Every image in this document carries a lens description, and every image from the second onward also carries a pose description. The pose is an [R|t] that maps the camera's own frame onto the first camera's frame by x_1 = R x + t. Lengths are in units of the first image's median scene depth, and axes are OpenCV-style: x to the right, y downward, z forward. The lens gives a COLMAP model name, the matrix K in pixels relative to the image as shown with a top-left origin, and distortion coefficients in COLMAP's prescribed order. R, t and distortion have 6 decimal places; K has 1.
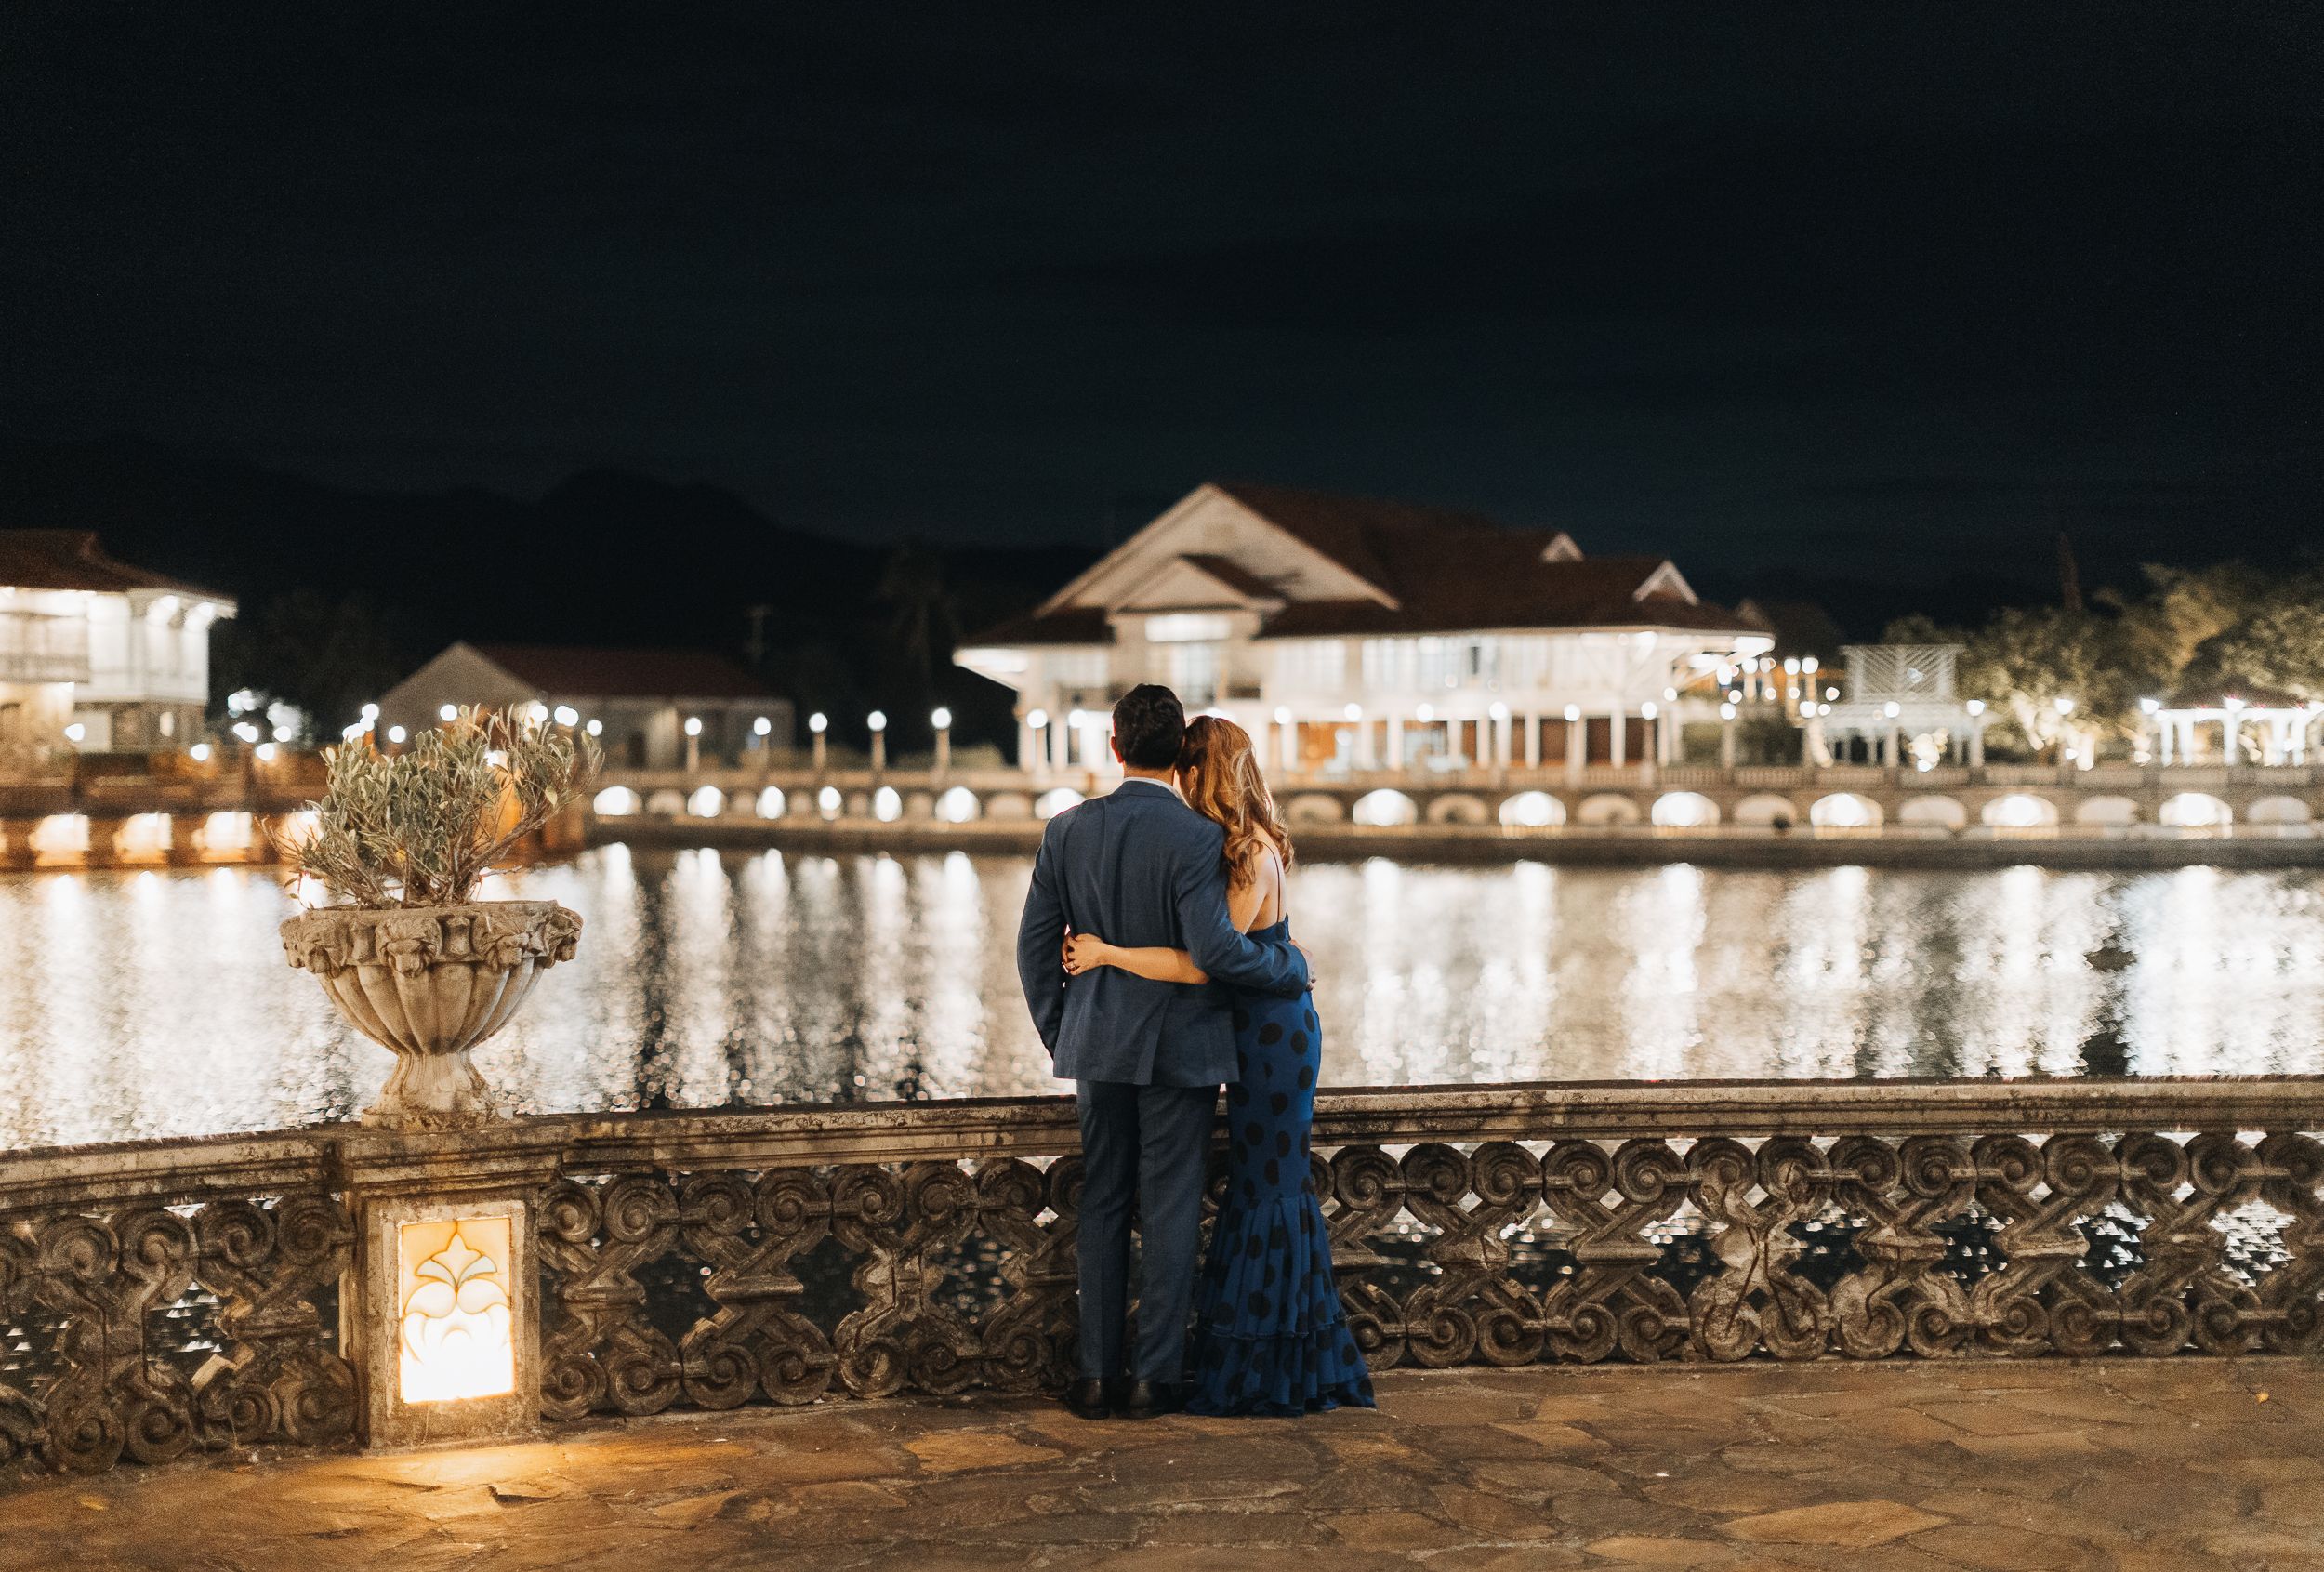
lens RADIAL K [[3496.1, 0, 1162.0], [0, 3496.1, 711.5], [0, 0, 1]] dist [0.011991, -0.001331]
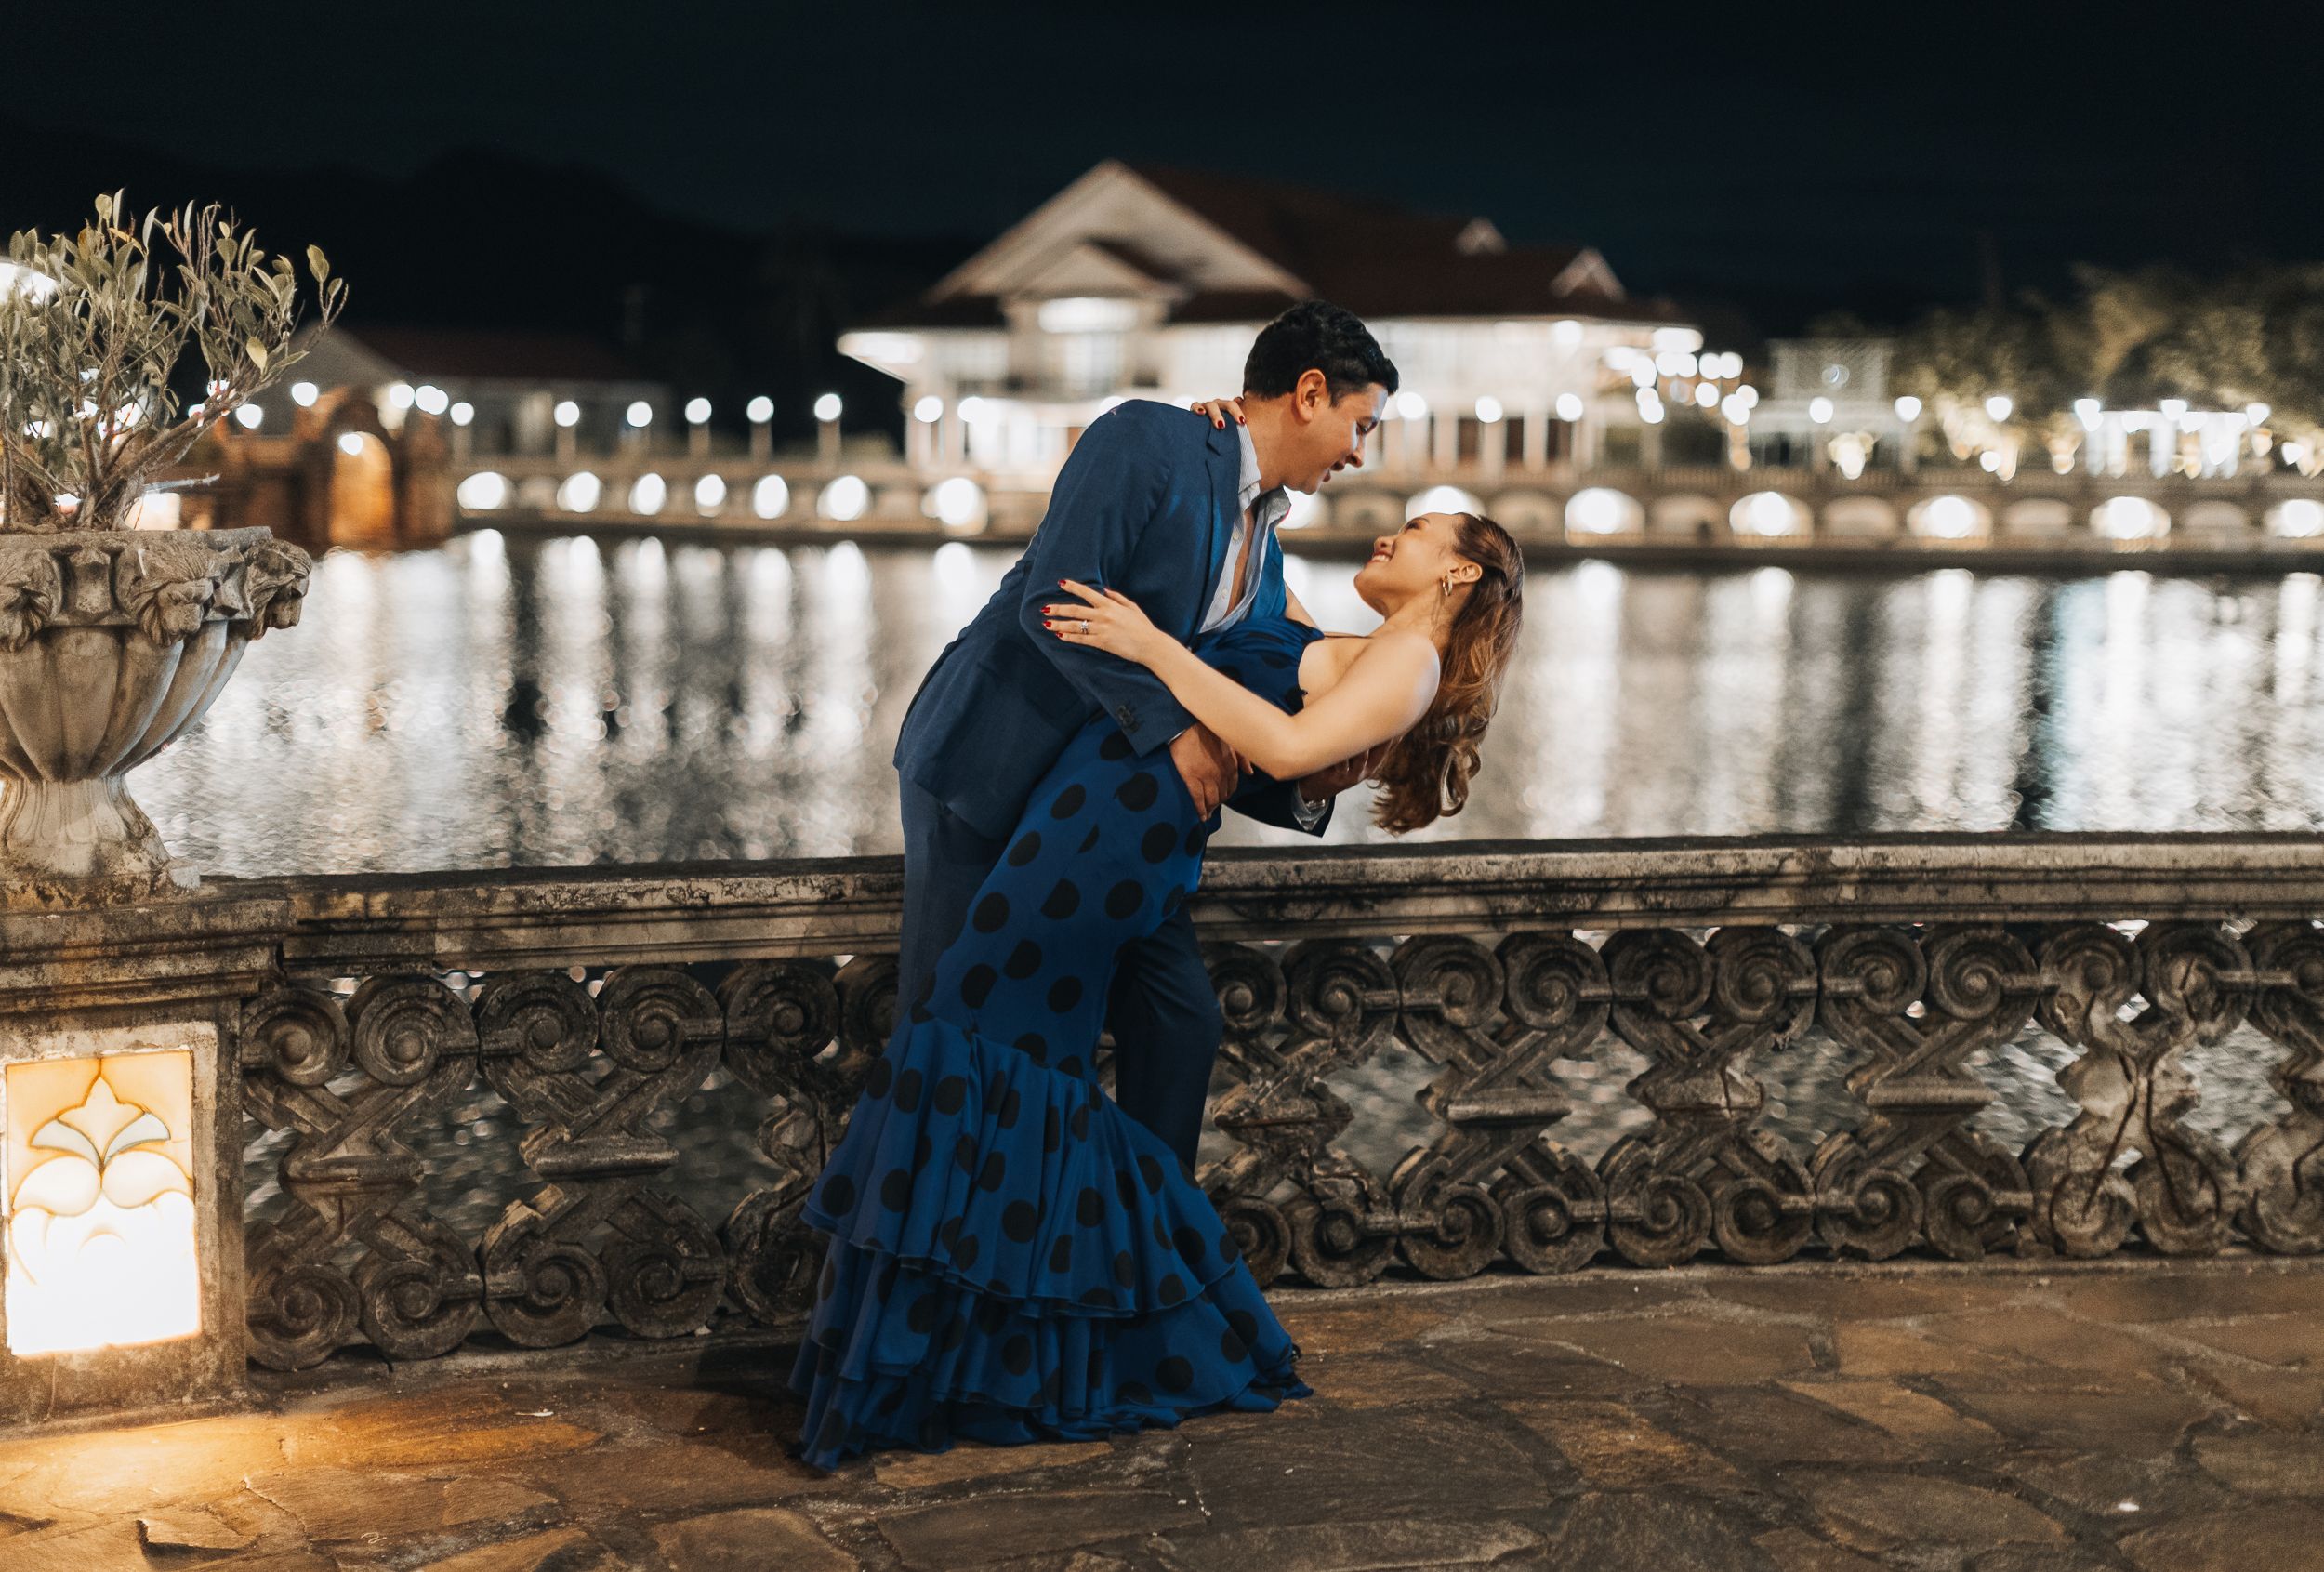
lens RADIAL K [[3496.1, 0, 1162.0], [0, 3496.1, 711.5], [0, 0, 1]] dist [0.011991, -0.001331]
pose [[0.999359, 0.009996, 0.034381, -0.036427], [-0.012861, 0.996371, 0.084144, 0.030230], [-0.033415, -0.084532, 0.995860, 0.360827]]
